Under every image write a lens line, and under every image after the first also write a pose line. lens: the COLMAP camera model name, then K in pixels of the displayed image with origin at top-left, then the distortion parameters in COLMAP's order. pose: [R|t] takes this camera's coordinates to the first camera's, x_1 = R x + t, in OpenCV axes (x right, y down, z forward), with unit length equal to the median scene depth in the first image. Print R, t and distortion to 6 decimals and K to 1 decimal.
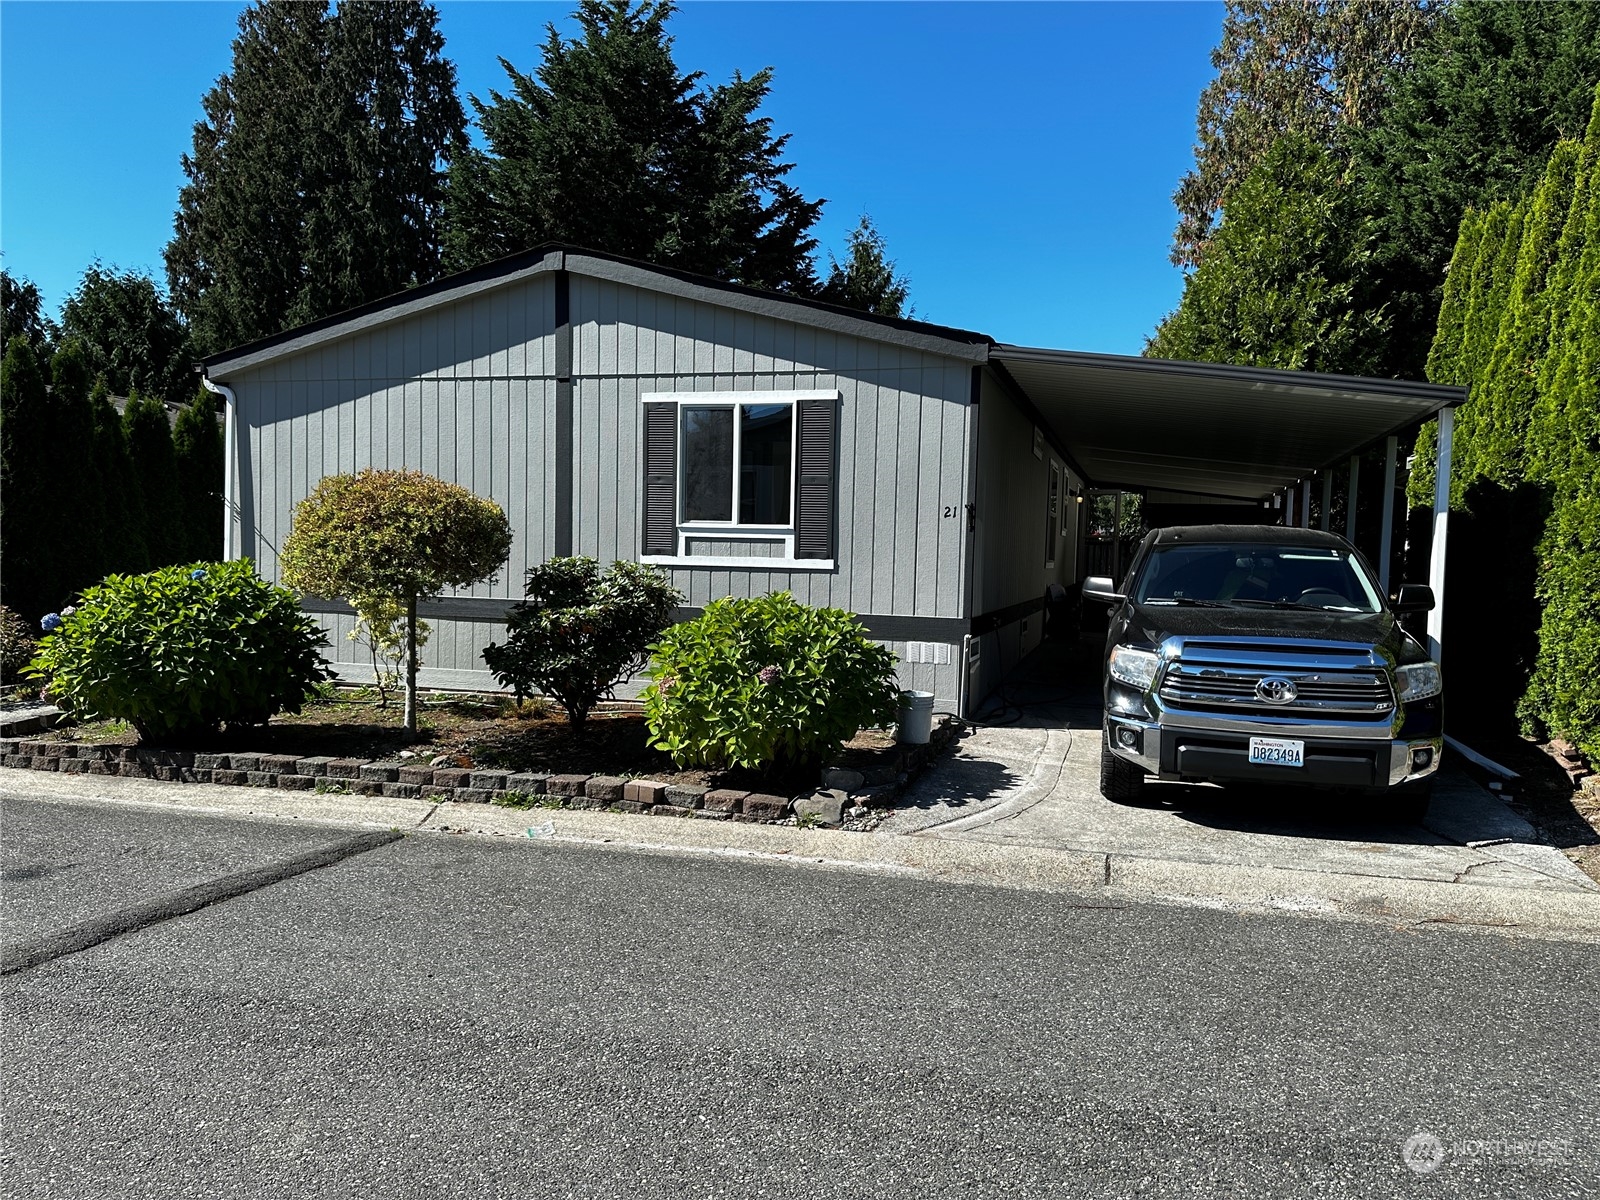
lens RADIAL K [[1112.6, 0, 803.4], [0, 1112.6, 644.2], [0, 0, 1]] dist [0.060051, -0.082346]
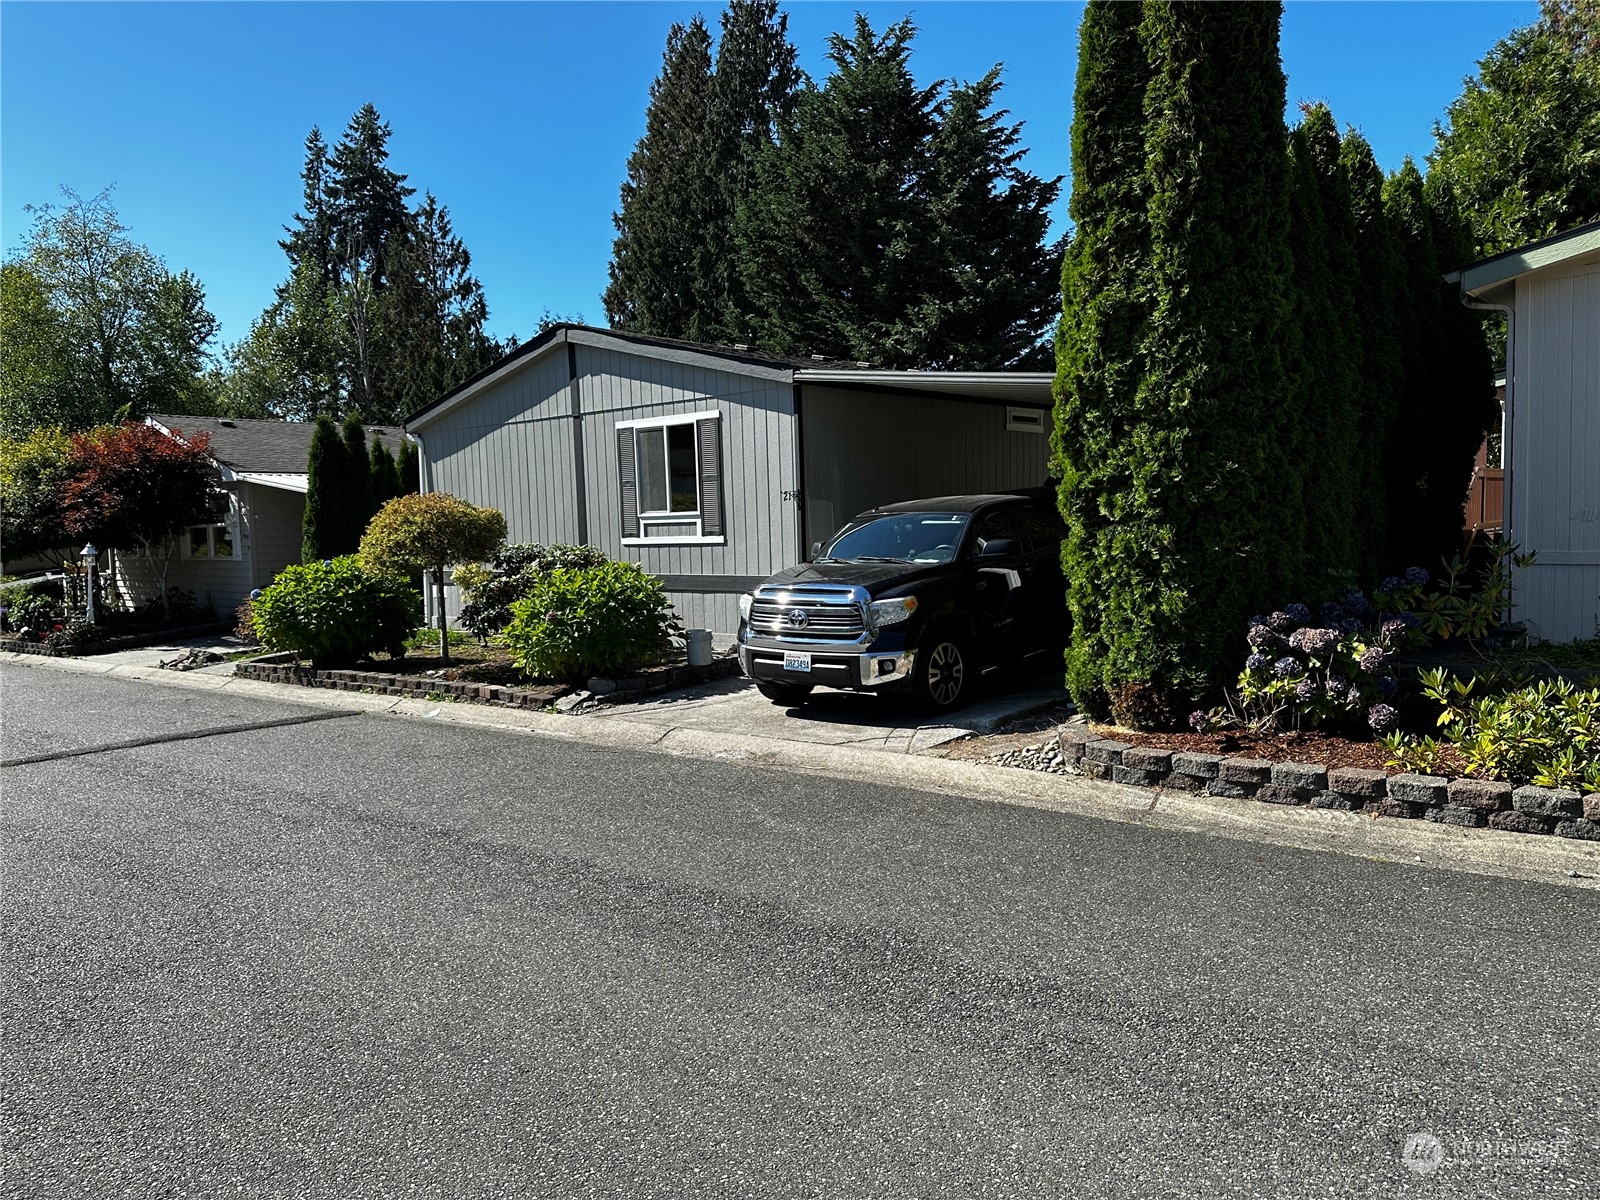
lens RADIAL K [[1134.5, 0, 799.2], [0, 1134.5, 632.6], [0, 0, 1]] dist [0.087025, -0.137146]
pose [[0.908374, -0.011425, -0.418004, 0.654095], [0.017672, 0.999782, 0.011079, 0.026704], [0.417786, -0.017451, 0.908378, -0.205777]]
